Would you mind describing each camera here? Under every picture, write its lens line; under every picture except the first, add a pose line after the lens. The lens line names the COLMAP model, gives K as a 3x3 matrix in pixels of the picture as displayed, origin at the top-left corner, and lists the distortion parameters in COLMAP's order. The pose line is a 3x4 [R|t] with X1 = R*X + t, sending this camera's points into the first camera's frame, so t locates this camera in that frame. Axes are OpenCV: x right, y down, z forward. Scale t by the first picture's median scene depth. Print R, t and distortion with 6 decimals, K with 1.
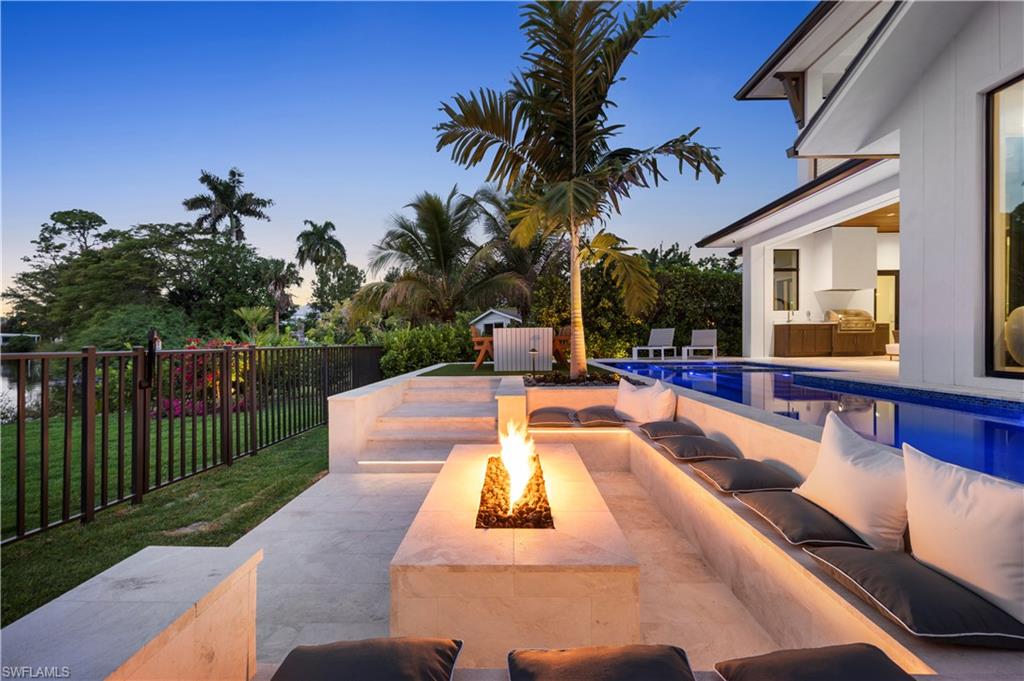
lens RADIAL K [[403.2, 0, 512.0], [0, 403.2, 340.5], [0, 0, 1]] dist [0.000640, -0.000065]
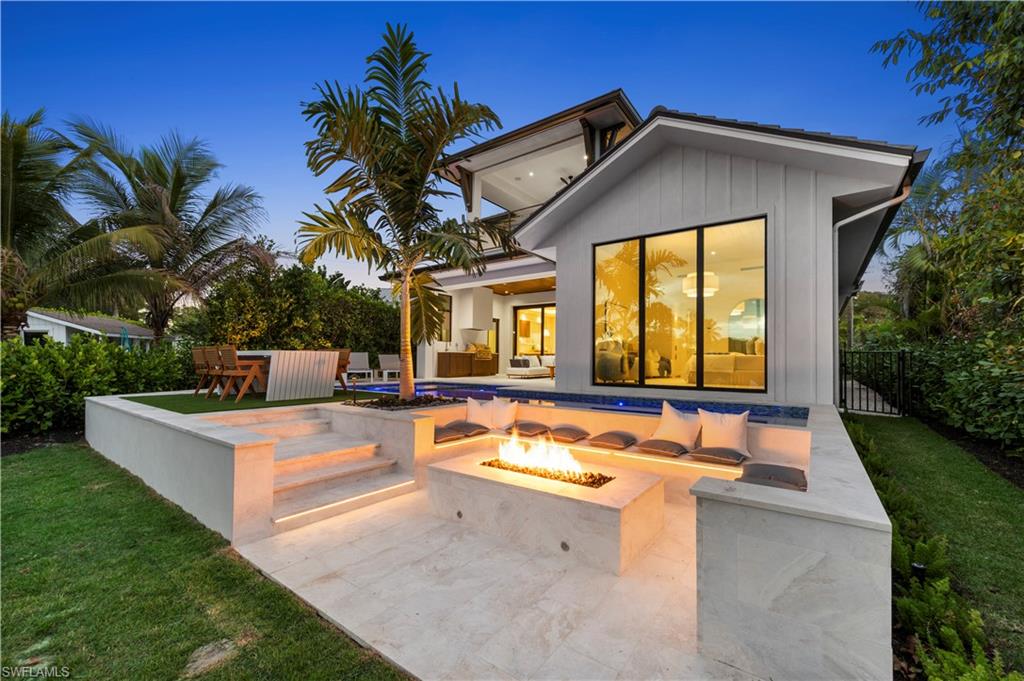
lens RADIAL K [[410.3, 0, 512.2], [0, 410.3, 353.7], [0, 0, 1]] dist [-0.000379, -0.000123]
pose [[0.582280, 0.028678, 0.812483, -0.373991], [-0.013223, 0.999580, -0.025805, -0.005921], [-0.812881, 0.004282, 0.582414, 0.073022]]
